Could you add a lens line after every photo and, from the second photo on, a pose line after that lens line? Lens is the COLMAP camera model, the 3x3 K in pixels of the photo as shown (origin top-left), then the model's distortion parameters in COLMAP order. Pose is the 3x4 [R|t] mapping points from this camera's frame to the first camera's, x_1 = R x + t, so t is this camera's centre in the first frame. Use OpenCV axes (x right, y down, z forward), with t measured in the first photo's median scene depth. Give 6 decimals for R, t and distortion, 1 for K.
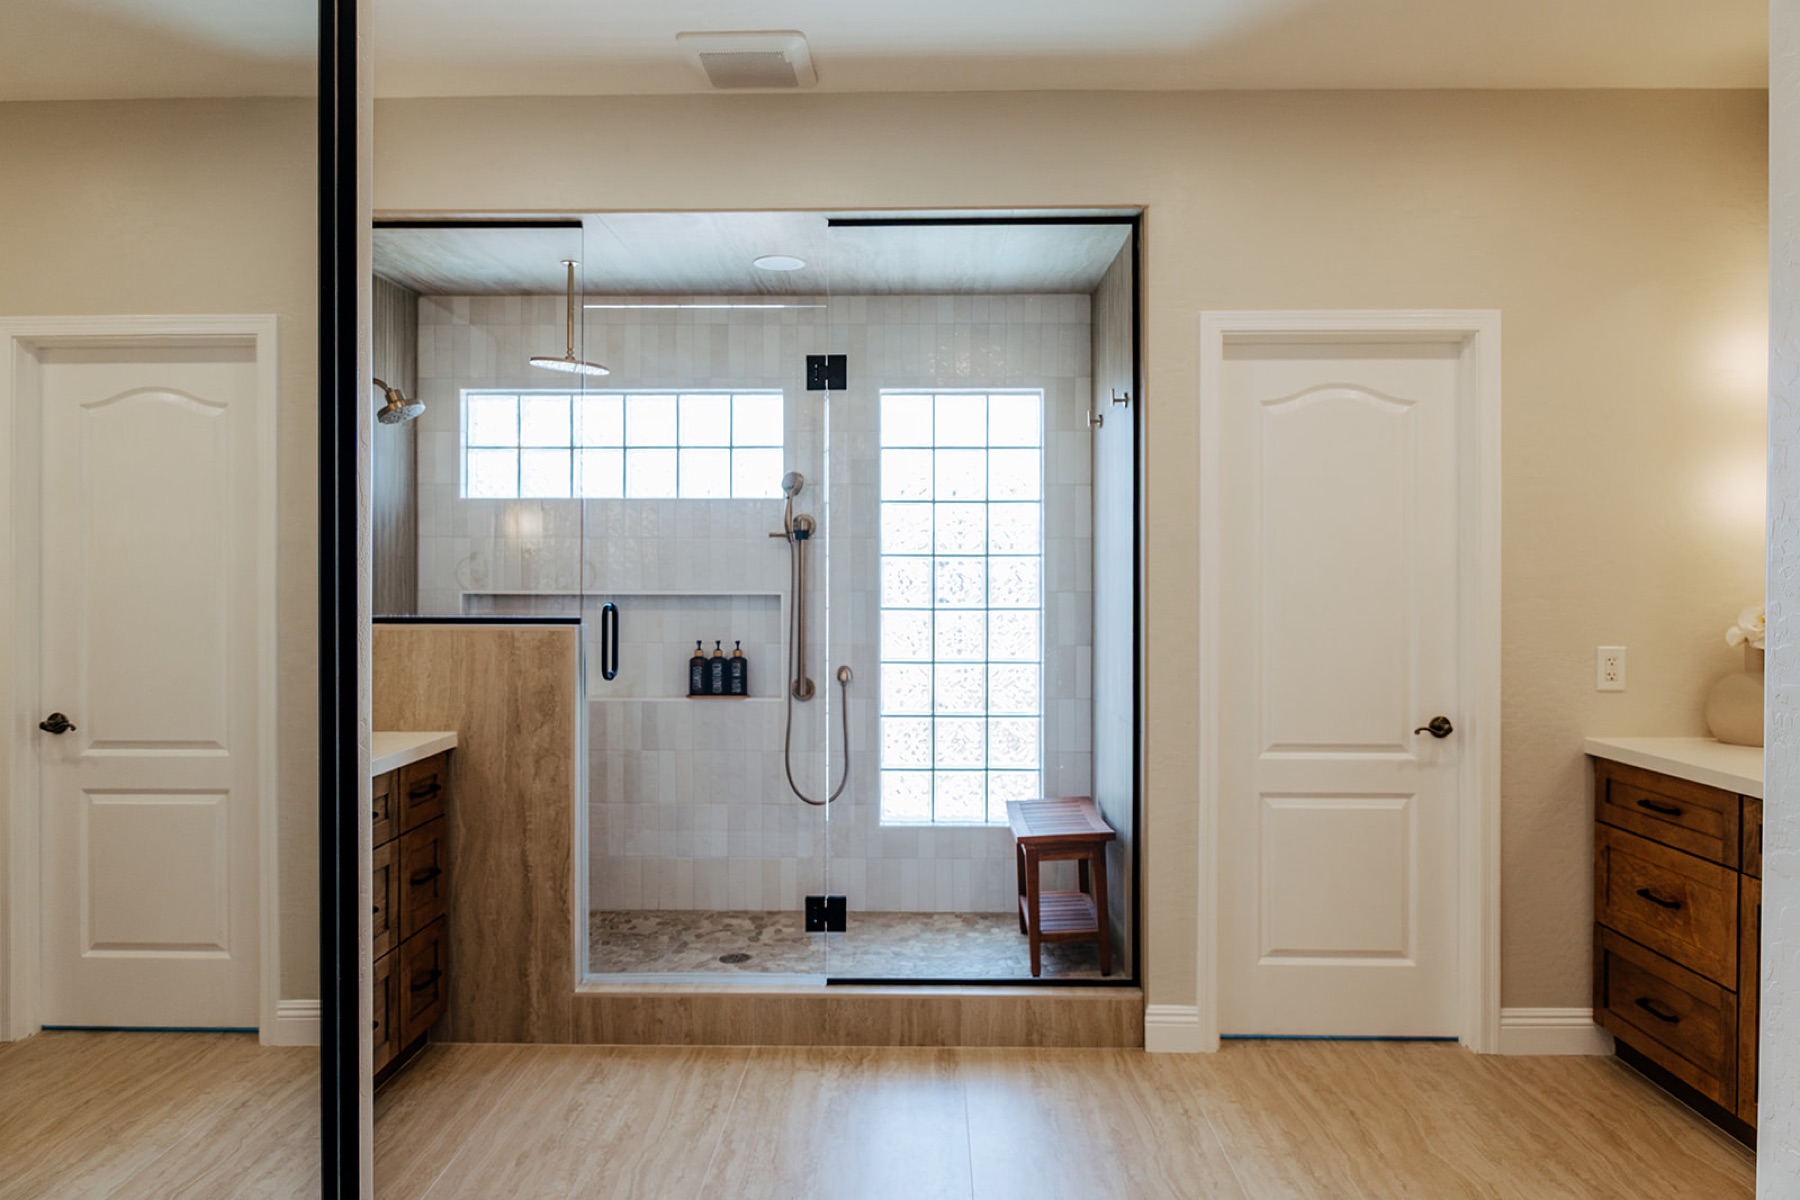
lens RADIAL K [[1175.5, 0, 900.0], [0, 1175.5, 600.0], [0, 0, 1]] dist [0.001206, 0.000565]
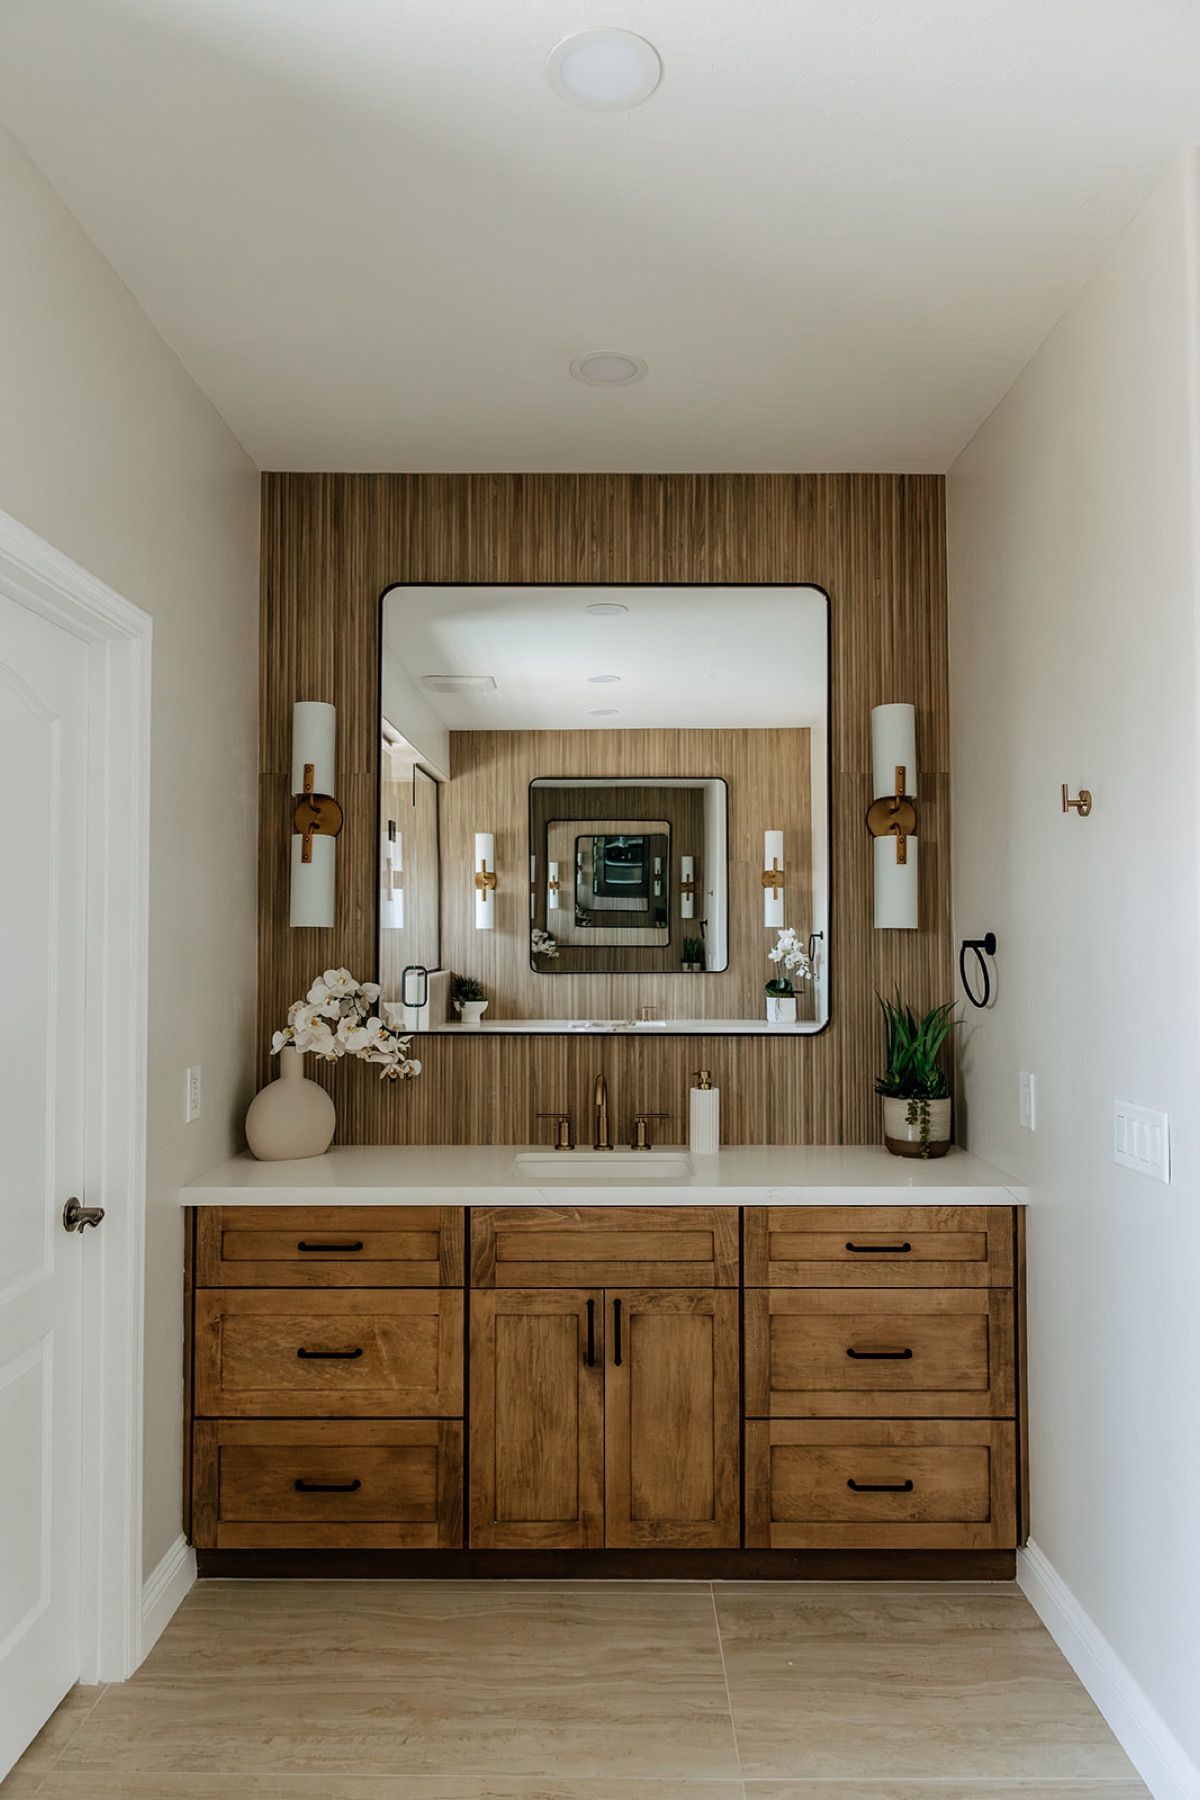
lens RADIAL K [[1234.7, 0, 600.0], [0, 1234.7, 900.0], [0, 0, 1]] dist [-0.002062, -0.001197]
pose [[-0.019576, 0.027805, 0.999422, -0.286295], [0.011893, 0.999549, -0.027576, -0.053503], [-0.999738, 0.011346, -0.019898, 0.856802]]
